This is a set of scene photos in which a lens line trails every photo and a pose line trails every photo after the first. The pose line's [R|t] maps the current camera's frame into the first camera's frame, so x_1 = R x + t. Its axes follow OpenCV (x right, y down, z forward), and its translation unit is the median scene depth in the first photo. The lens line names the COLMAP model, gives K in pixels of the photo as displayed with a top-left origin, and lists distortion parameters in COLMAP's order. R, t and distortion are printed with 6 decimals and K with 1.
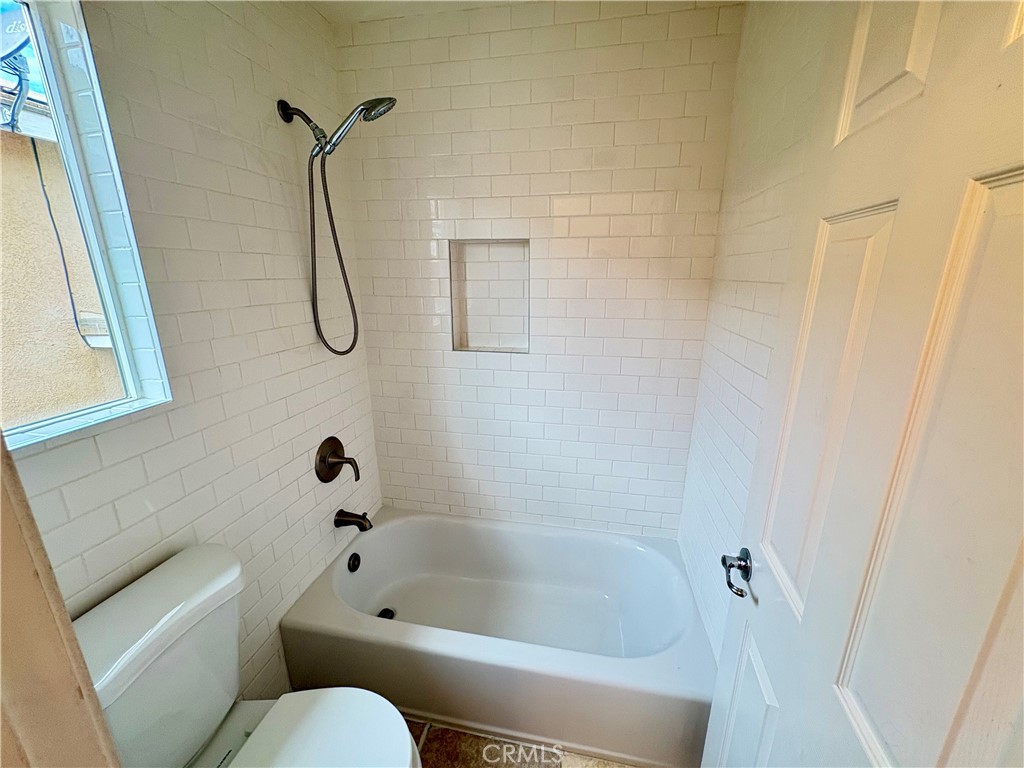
lens RADIAL K [[408.3, 0, 515.9], [0, 408.3, 386.5], [0, 0, 1]] dist [0.001223, 0.000311]
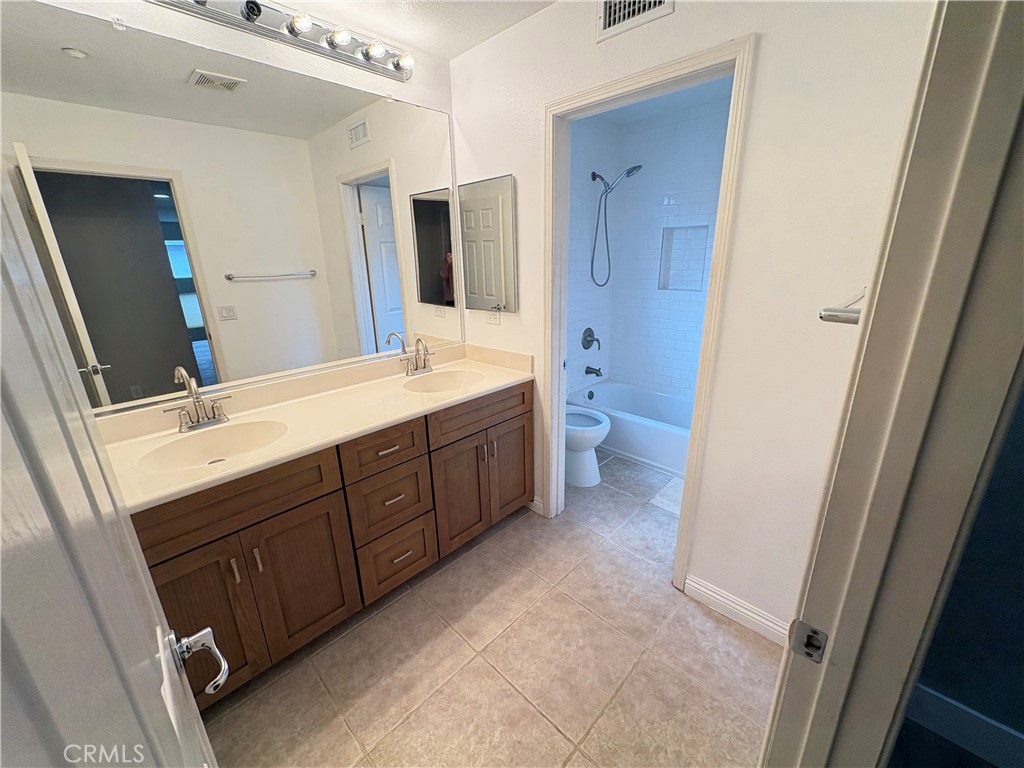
lens RADIAL K [[408.3, 0, 511.4], [0, 408.3, 382.2], [0, 0, 1]] dist [0.001223, 0.000311]
pose [[0.830212, 0.149737, -0.536961, 0.374378], [-0.124347, 0.988723, 0.083459, 0.276108], [0.543402, -0.002519, 0.839469, -0.966778]]
